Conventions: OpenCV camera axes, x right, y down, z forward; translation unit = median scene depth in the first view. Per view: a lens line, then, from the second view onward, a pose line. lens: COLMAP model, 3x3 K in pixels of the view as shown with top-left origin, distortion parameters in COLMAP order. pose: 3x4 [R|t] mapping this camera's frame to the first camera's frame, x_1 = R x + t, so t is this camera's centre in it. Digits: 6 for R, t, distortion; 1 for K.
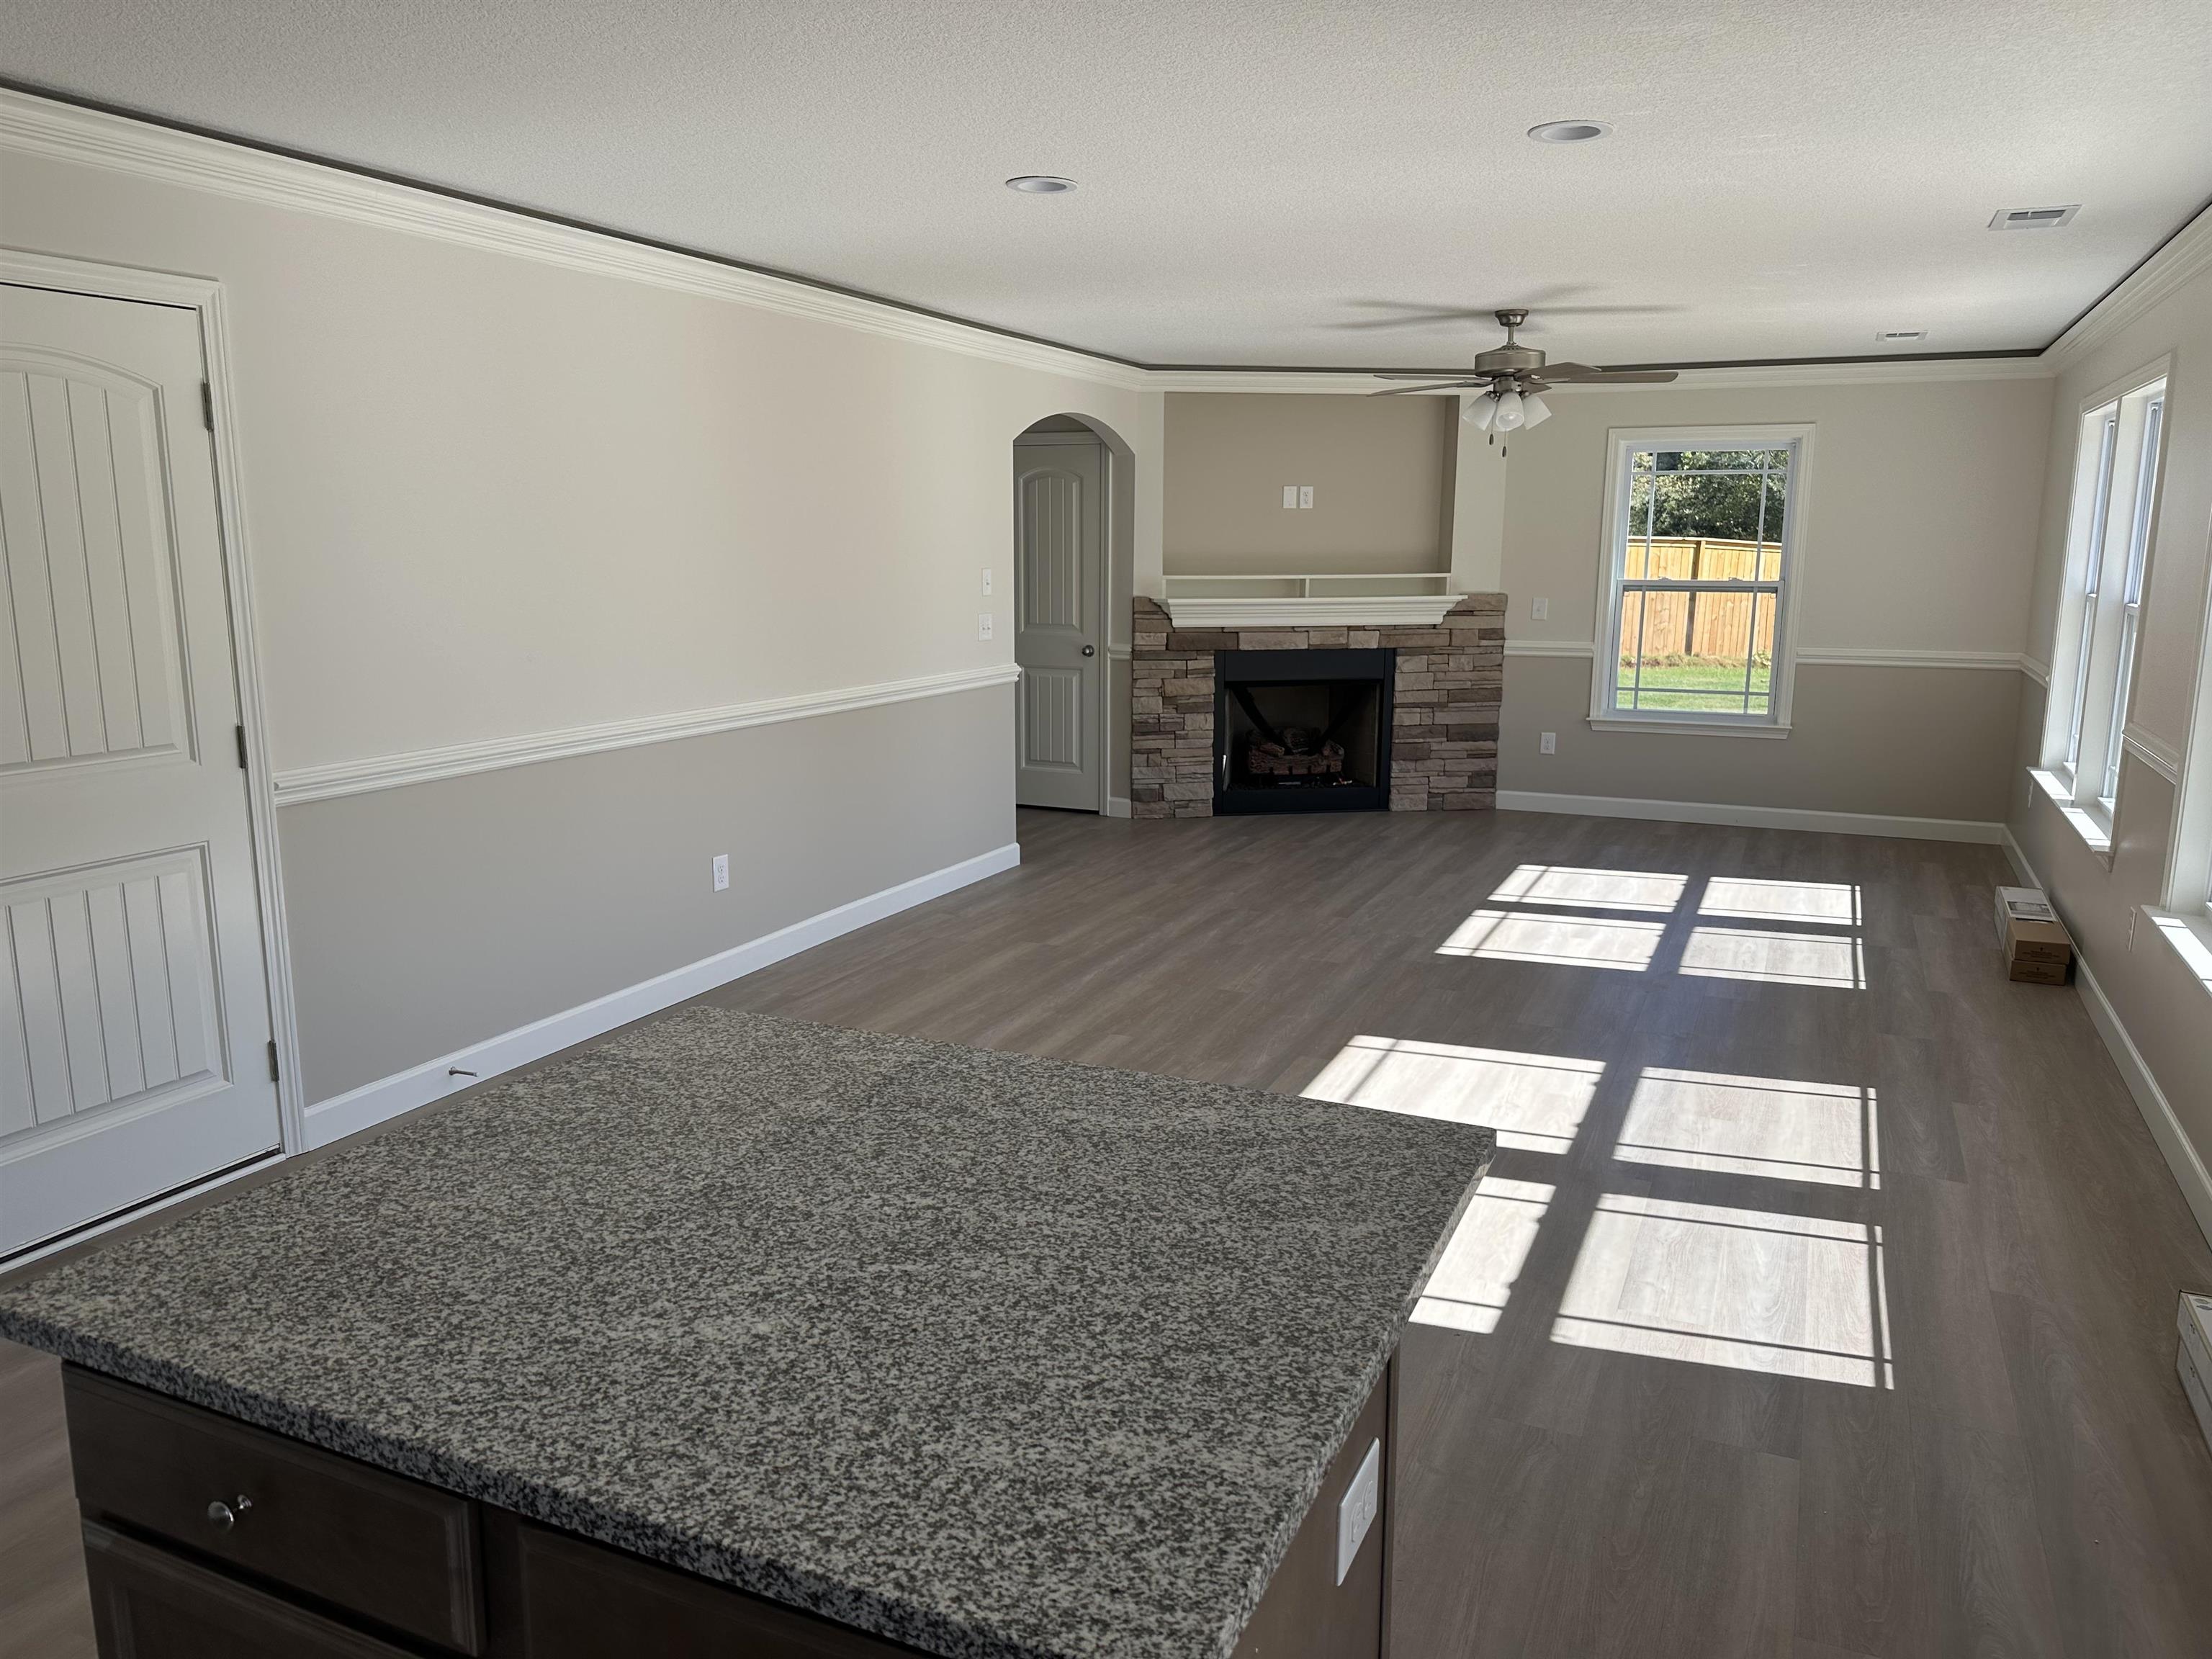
lens RADIAL K [[1579.5, 0, 1112.1], [0, 1579.5, 829.8], [0, 0, 1]] dist [0.055824, -0.023509]
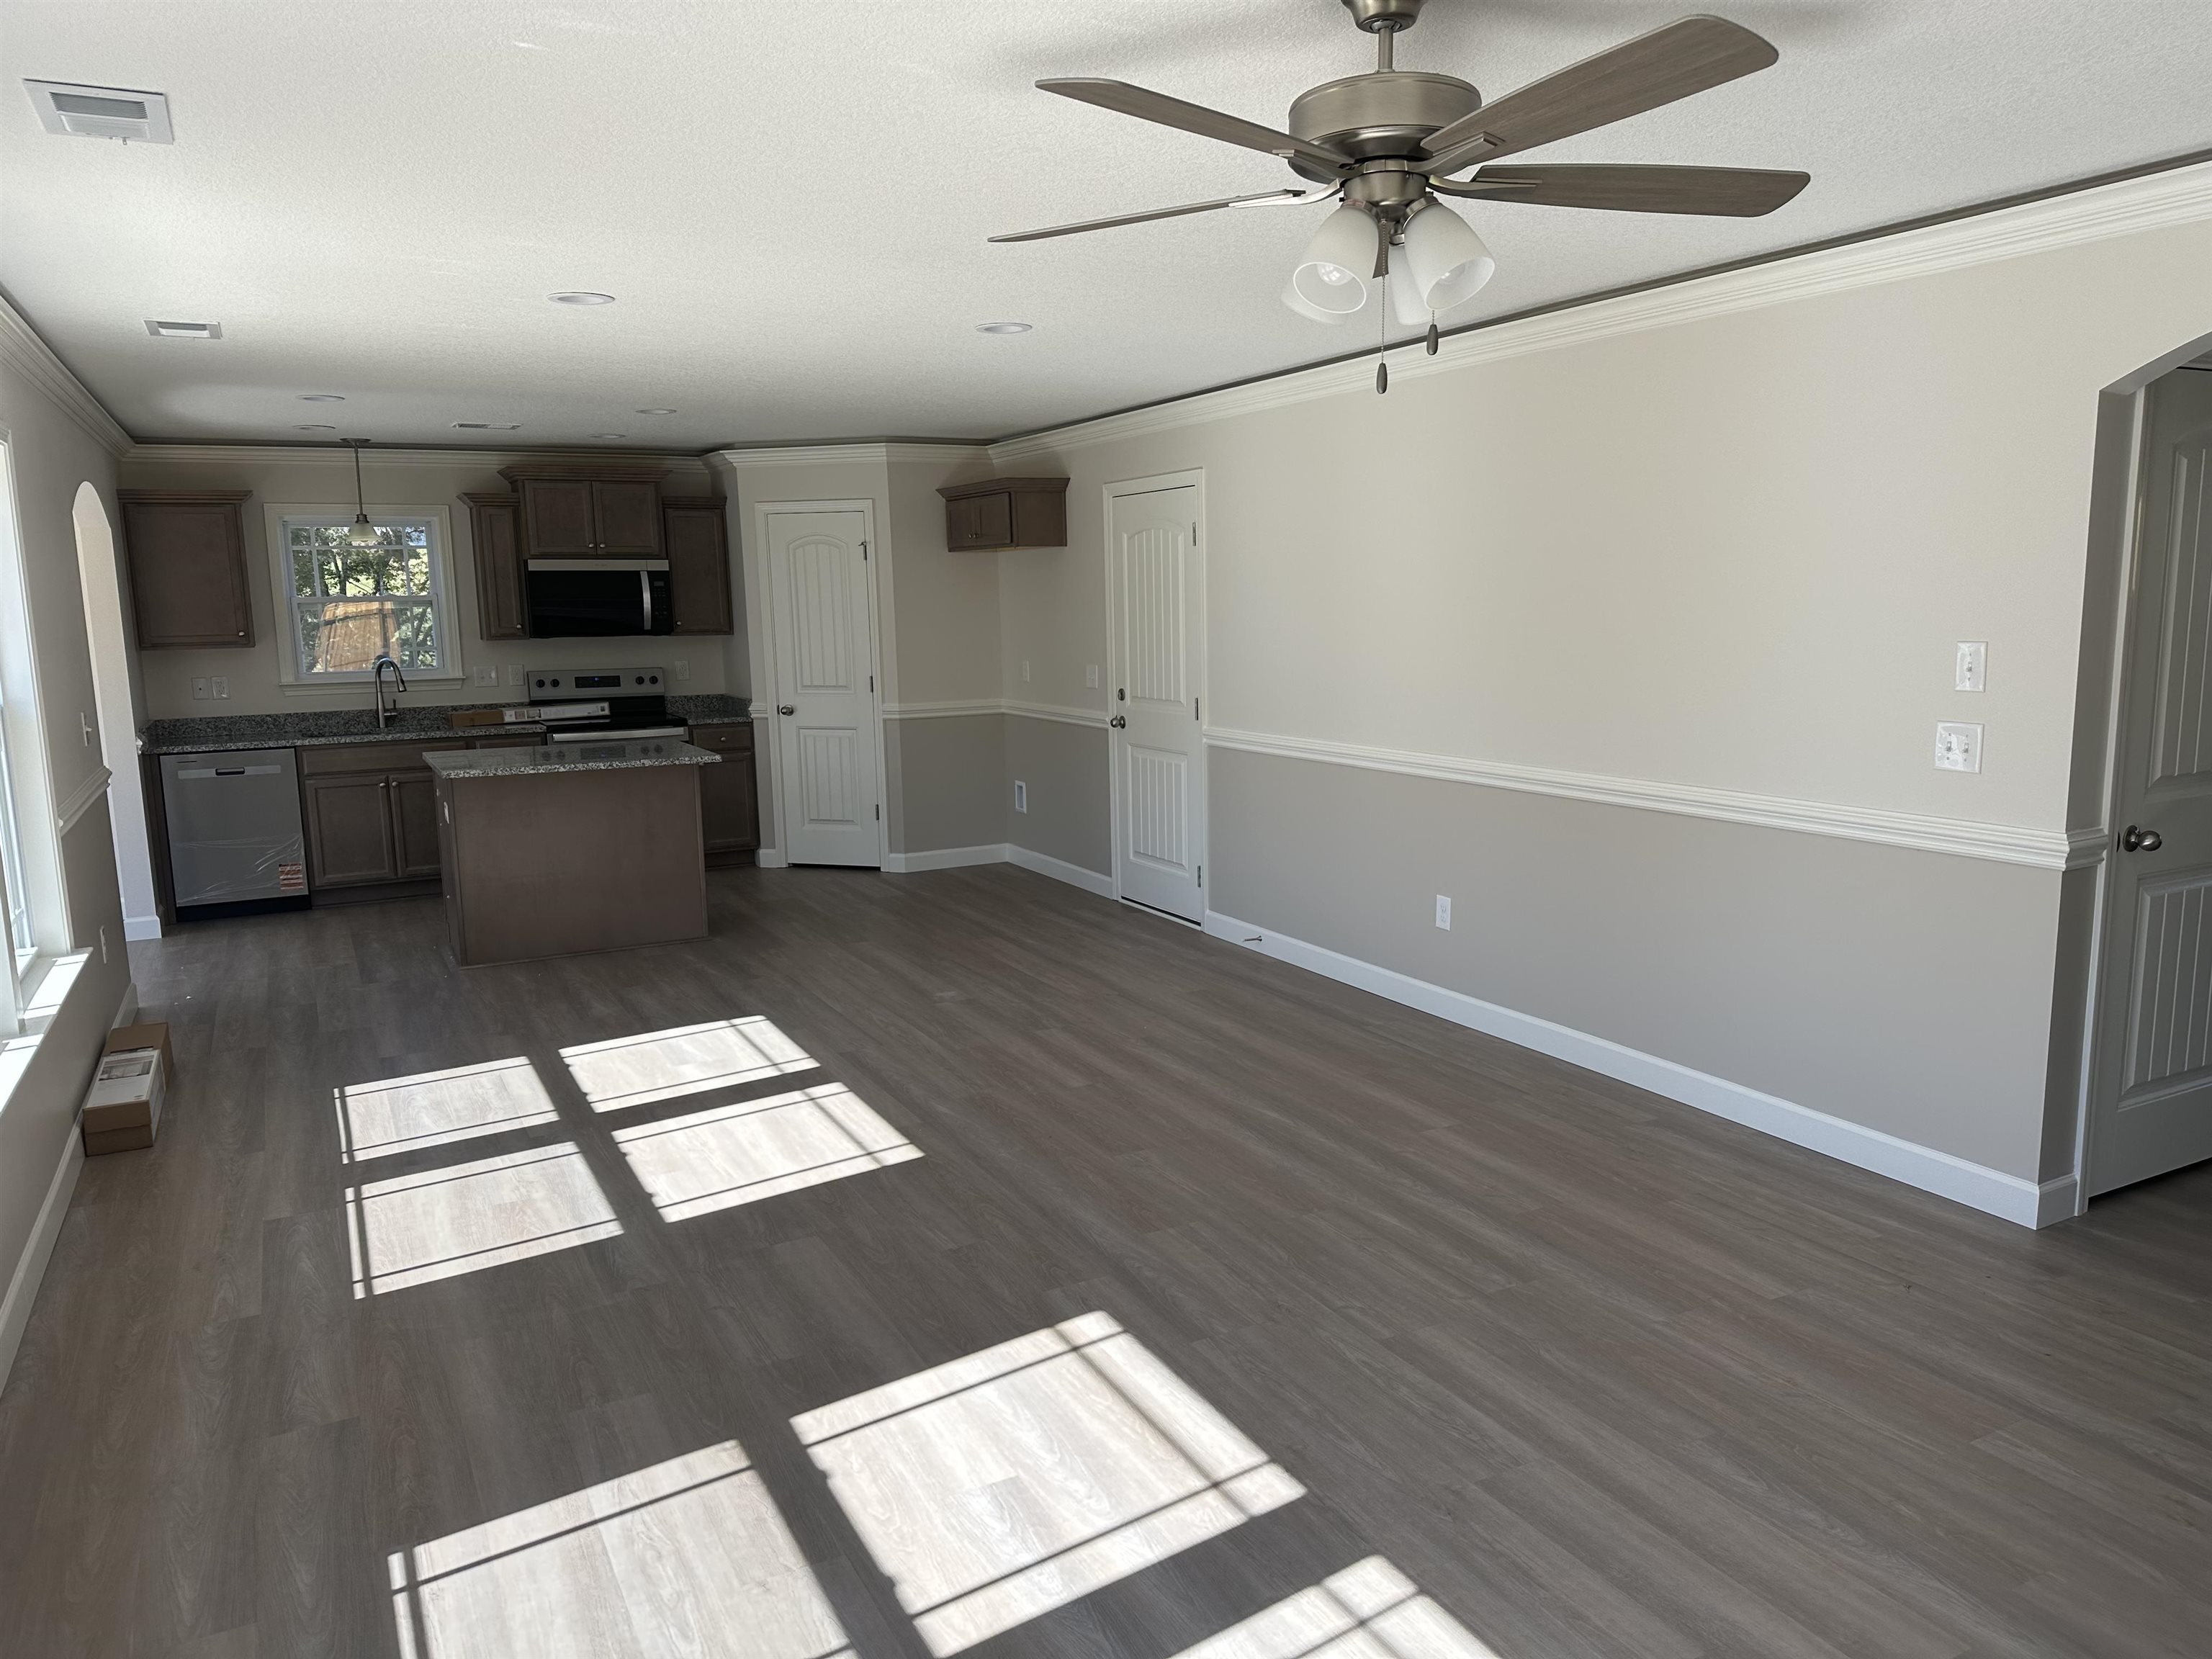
lens RADIAL K [[1579.5, 0, 1106.4], [0, 1579.5, 824.5], [0, 0, 1]] dist [0.055824, -0.023509]
pose [[-0.624302, 0.125419, -0.771049, 0.891579], [-0.126763, 0.957681, 0.258414, -0.348582], [0.770830, 0.259069, -0.581984, 1.818094]]
